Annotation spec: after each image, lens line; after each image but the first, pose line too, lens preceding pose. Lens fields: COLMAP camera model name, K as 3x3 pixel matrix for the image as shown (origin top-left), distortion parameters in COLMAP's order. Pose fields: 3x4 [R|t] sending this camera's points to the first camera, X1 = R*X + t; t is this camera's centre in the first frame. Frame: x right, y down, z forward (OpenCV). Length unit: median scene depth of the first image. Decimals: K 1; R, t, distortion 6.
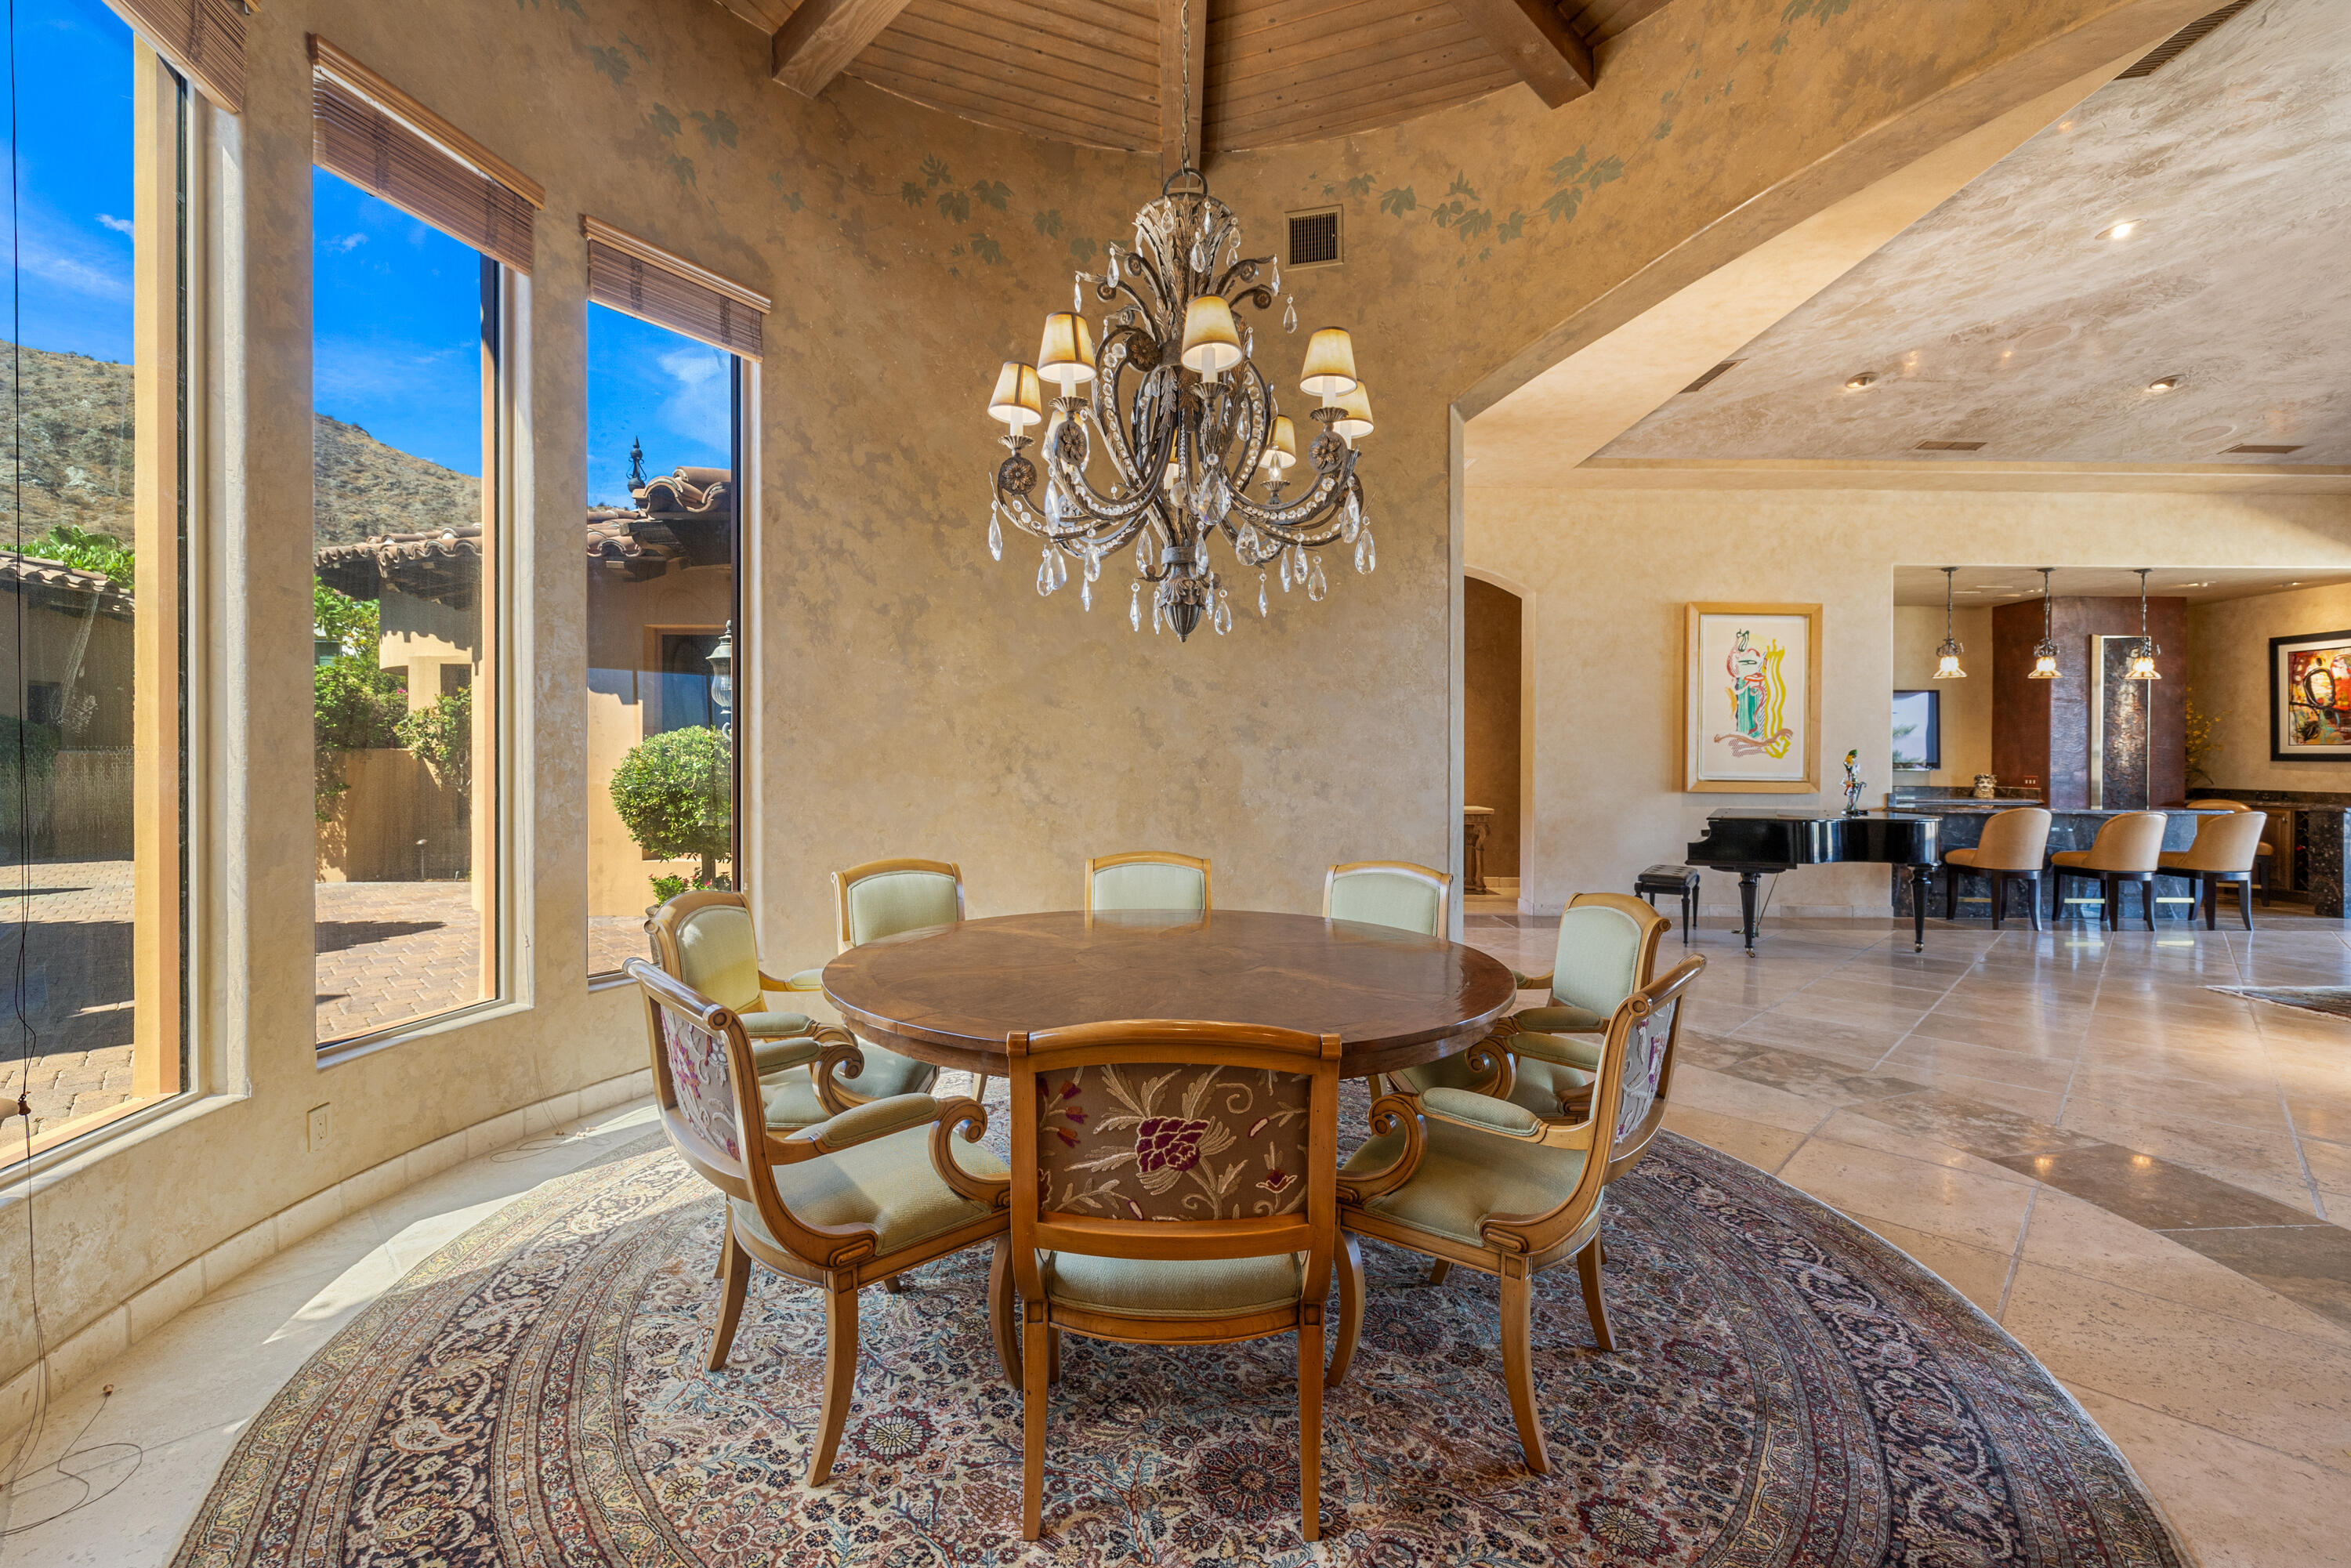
lens RADIAL K [[1007.0, 0, 1174.9], [0, 1007.0, 756.8], [0, 0, 1]] dist [0.002025, -0.000027]
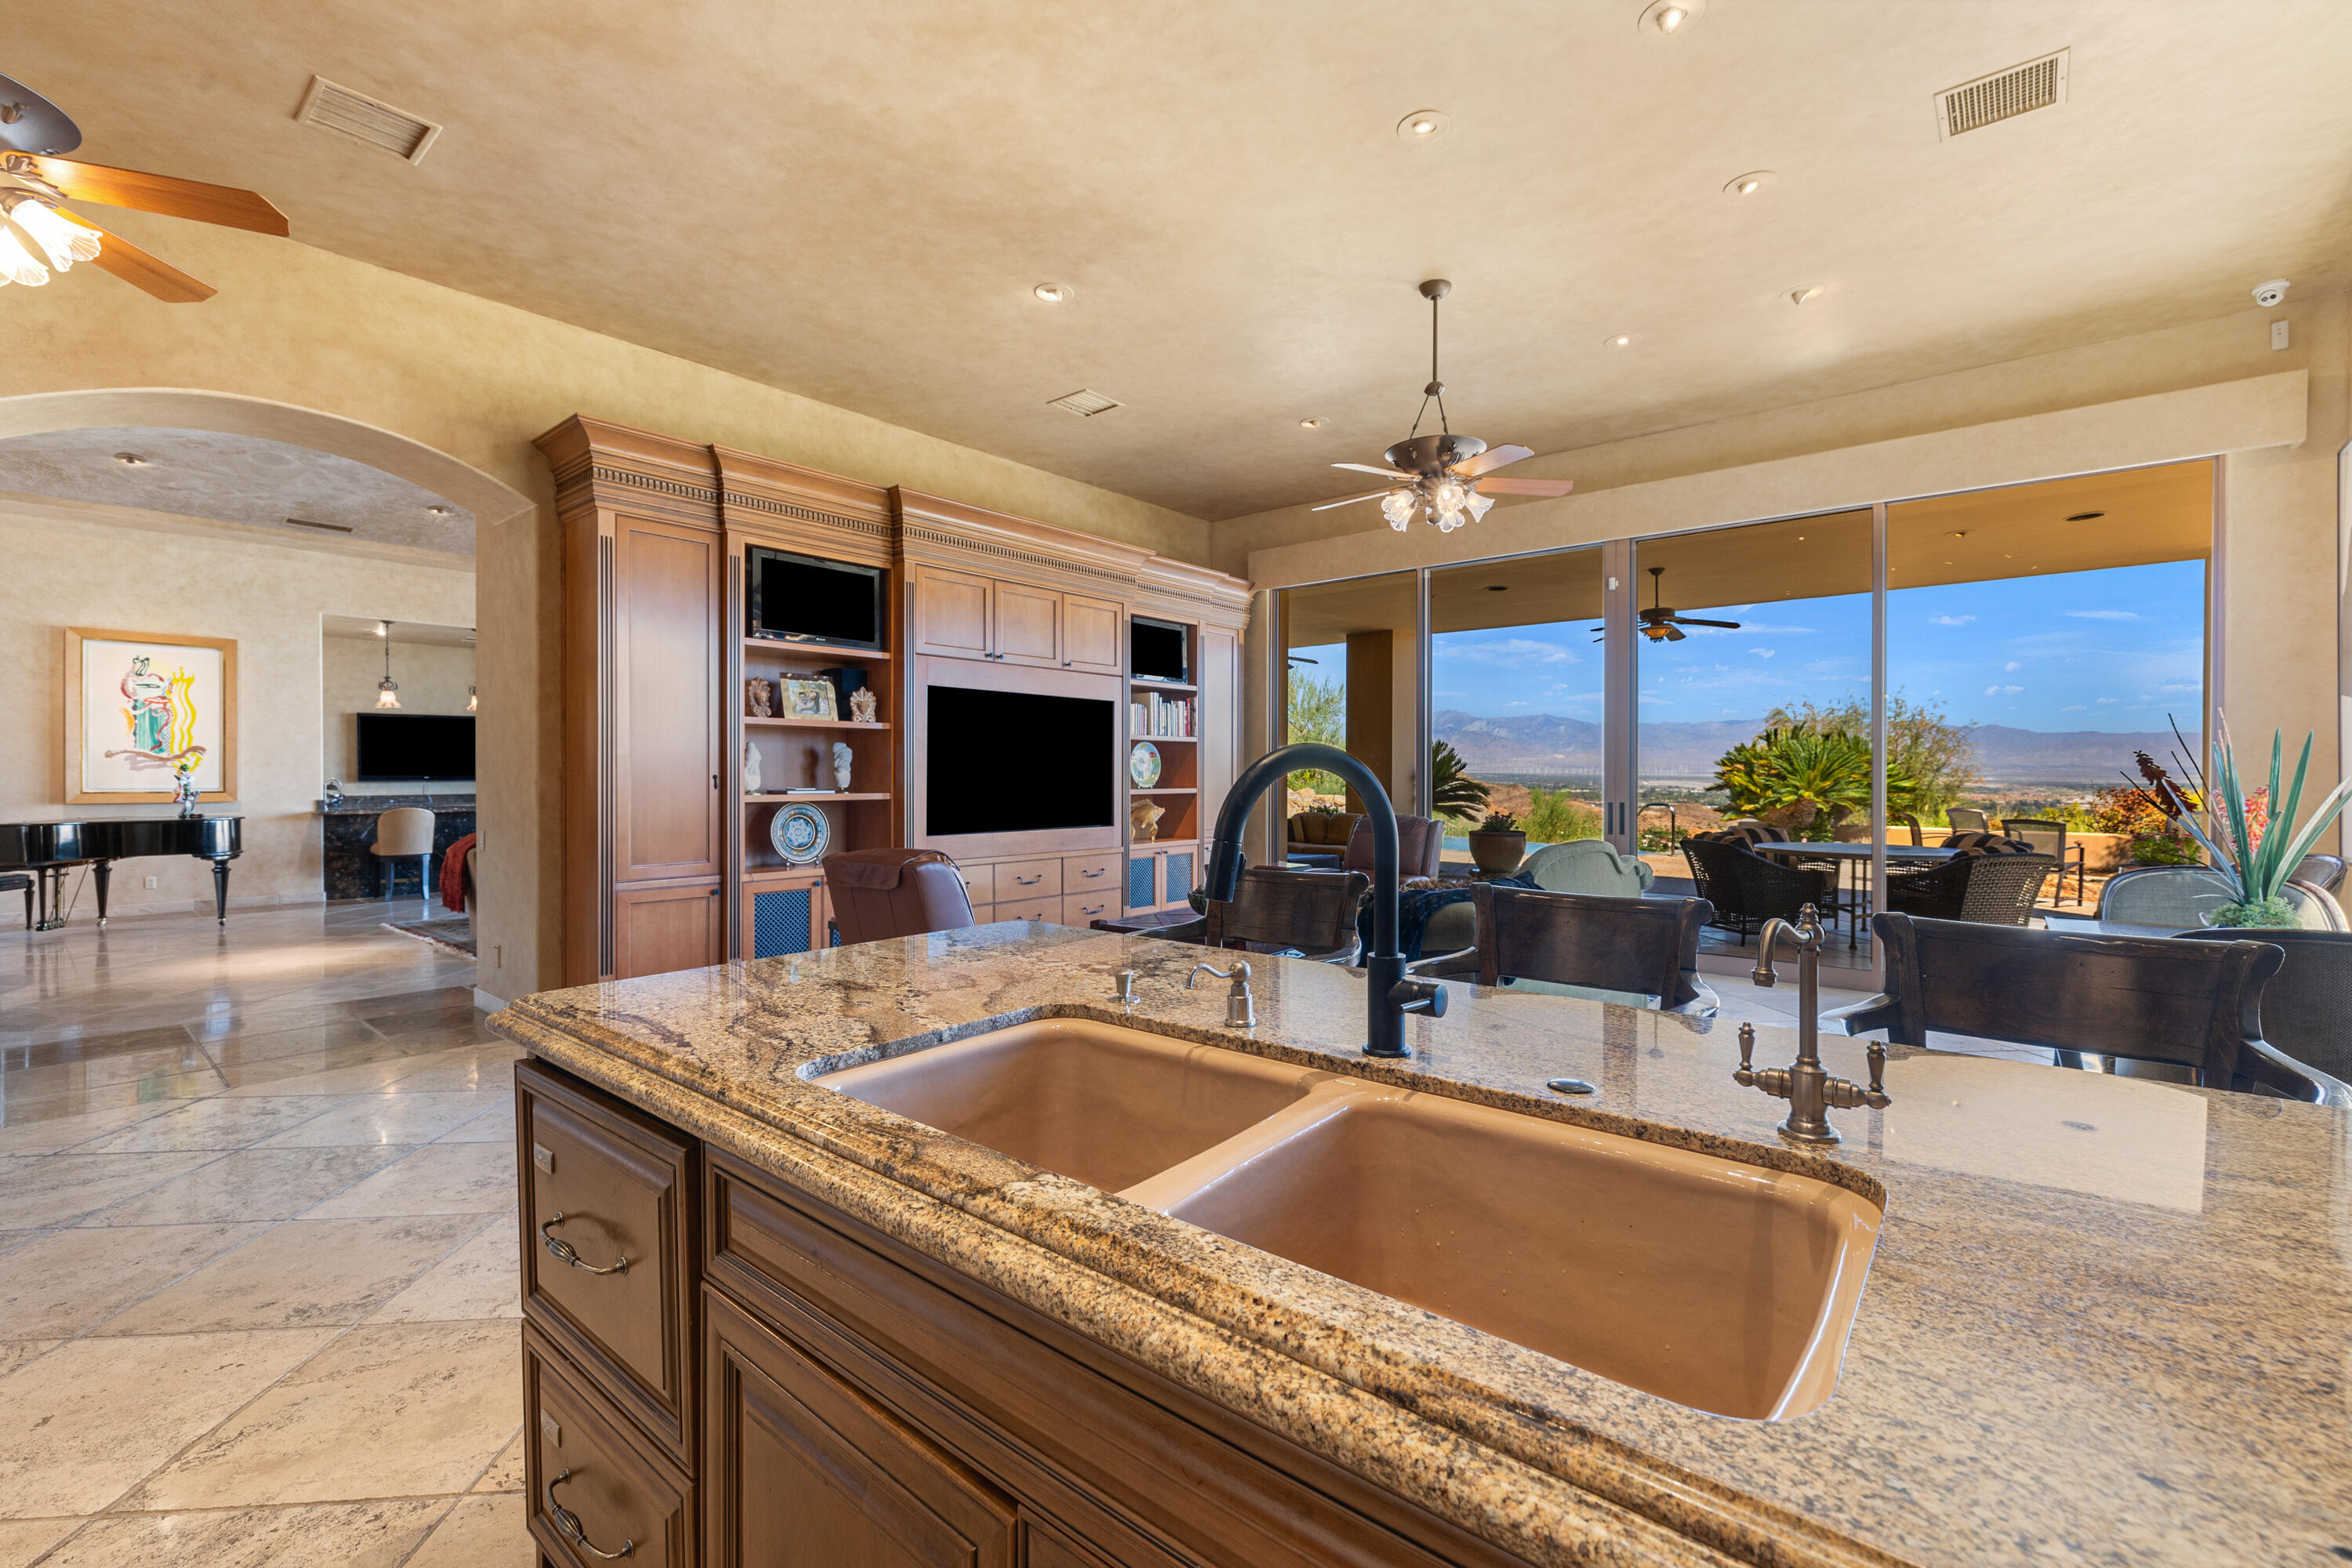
lens RADIAL K [[1007.4, 0, 1188.3], [0, 1007.4, 781.2], [0, 0, 1]] dist [0.002025, -0.000027]
pose [[0.648117, -0.010624, 0.761467, 0.461840], [0.002193, 0.999925, 0.012085, 0.000799], [-0.761538, -0.006163, 0.648091, -0.601038]]
